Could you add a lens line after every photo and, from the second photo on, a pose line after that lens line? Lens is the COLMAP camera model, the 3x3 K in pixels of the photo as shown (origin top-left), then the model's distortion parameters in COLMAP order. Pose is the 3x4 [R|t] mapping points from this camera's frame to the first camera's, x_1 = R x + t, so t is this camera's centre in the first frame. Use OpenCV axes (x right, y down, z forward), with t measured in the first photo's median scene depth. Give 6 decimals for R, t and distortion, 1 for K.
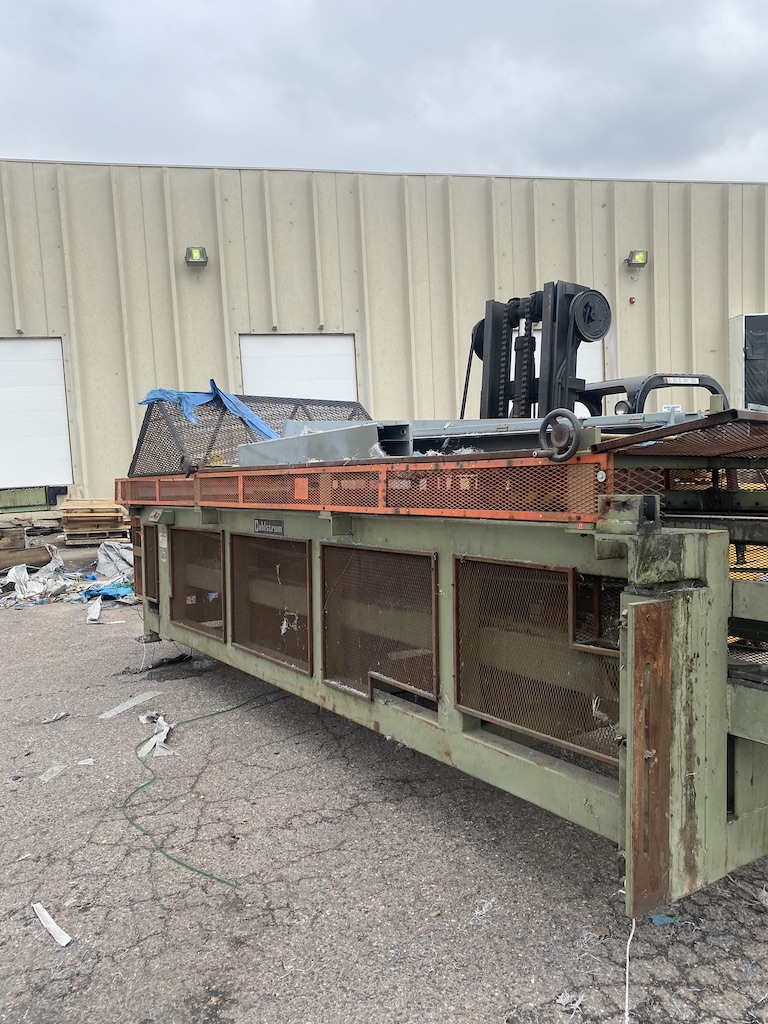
lens RADIAL K [[774.1, 0, 384.0], [0, 774.1, 512.0], [0, 0, 1]] dist [0.003732, 0.000704]
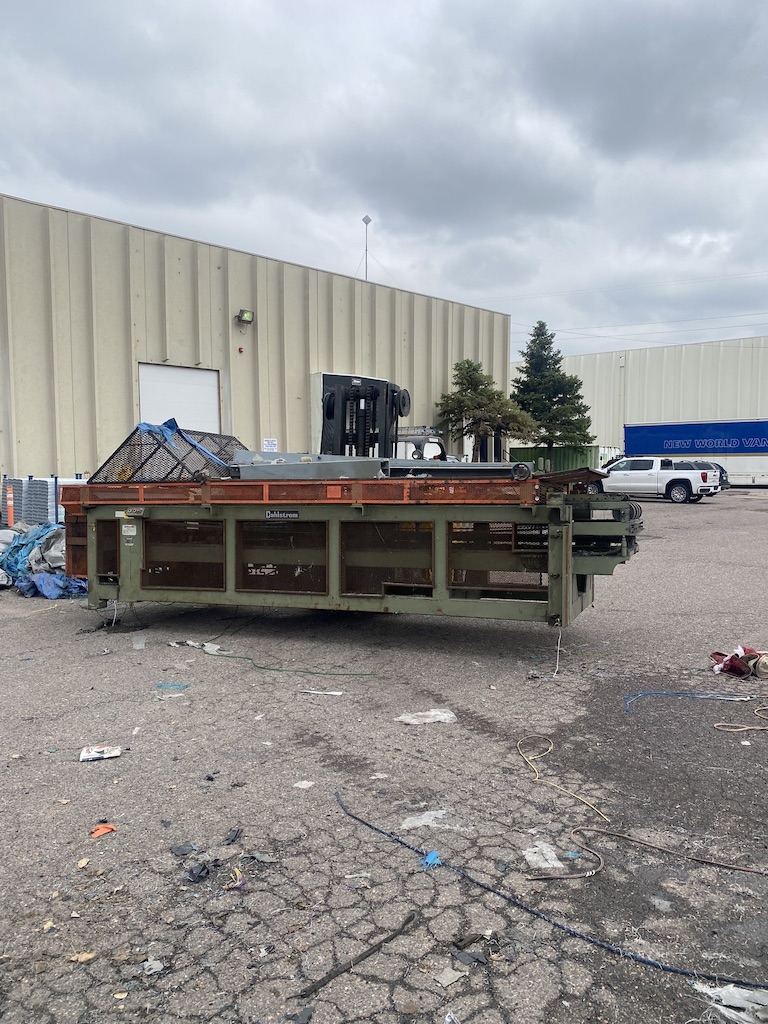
lens RADIAL K [[774.1, 0, 384.0], [0, 774.1, 512.0], [0, 0, 1]] dist [0.003732, 0.000704]
pose [[0.816343, 0.006962, 0.577526, -0.948148], [0.009589, 0.999626, -0.025606, 0.059178], [-0.577488, 0.026441, 0.815971, -0.522547]]
